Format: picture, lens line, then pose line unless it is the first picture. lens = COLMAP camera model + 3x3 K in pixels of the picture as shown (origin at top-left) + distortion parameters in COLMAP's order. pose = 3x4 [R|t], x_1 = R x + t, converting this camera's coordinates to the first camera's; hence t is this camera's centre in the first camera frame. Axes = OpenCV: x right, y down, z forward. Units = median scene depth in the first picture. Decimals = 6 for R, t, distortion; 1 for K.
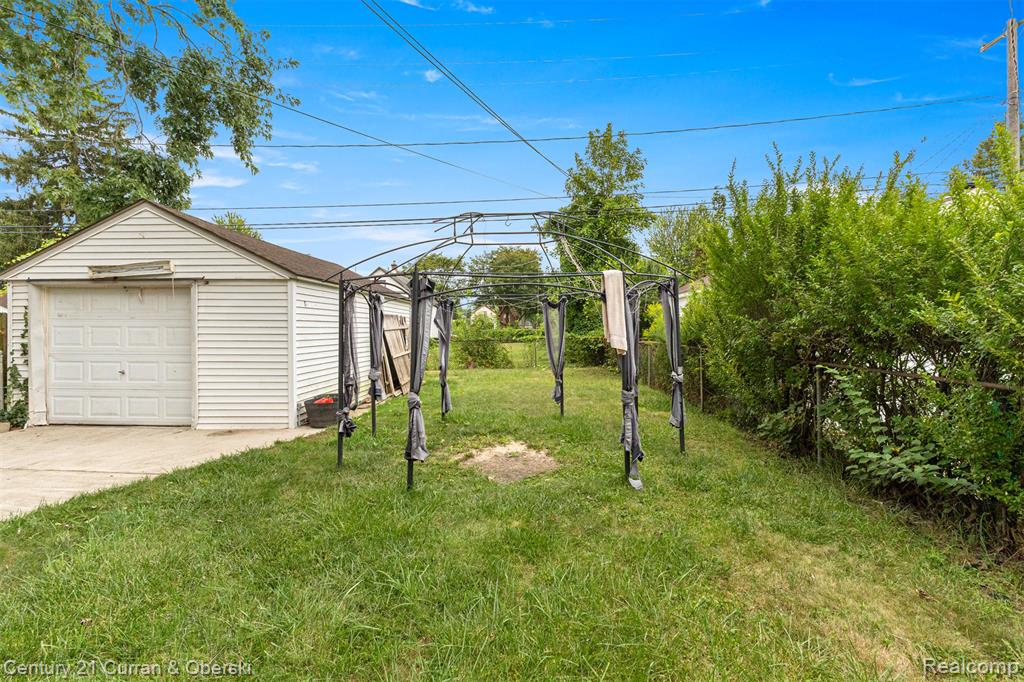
lens RADIAL K [[445.1, 0, 512.0], [0, 445.1, 341.0], [0, 0, 1]] dist [0.008547, -0.000021]
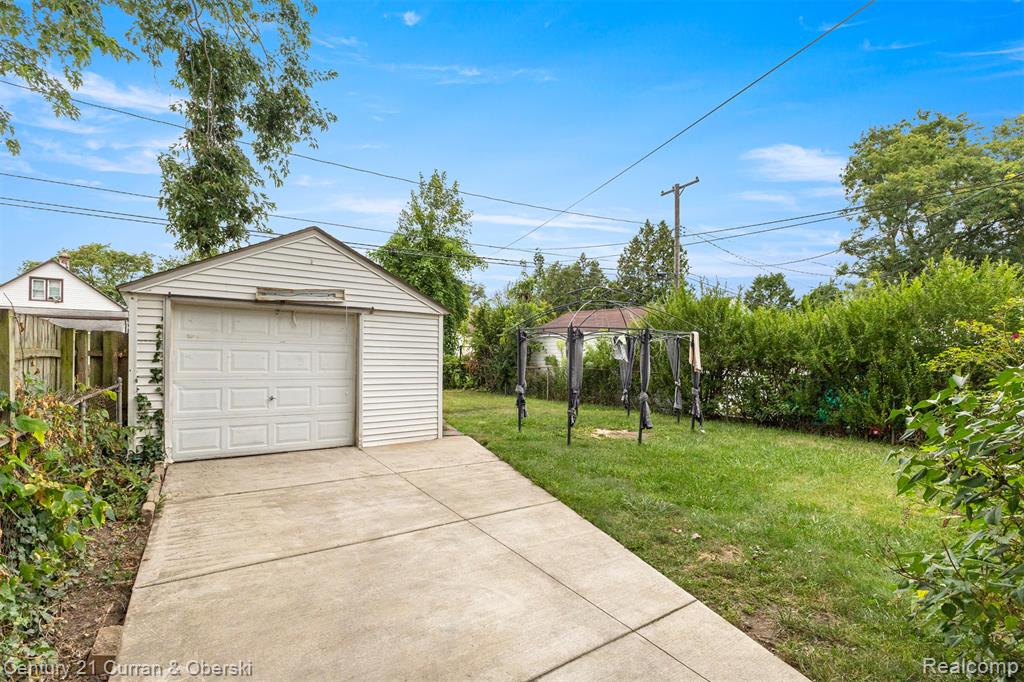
lens RADIAL K [[503.4, 0, 512.7], [0, 503.4, 356.6], [0, 0, 1]] dist [0.000400, 0.000114]
pose [[0.764310, 0.009401, 0.644780, -1.182557], [0.006640, 0.999726, -0.022447, 0.008525], [-0.644814, 0.021437, 0.764038, -0.163277]]
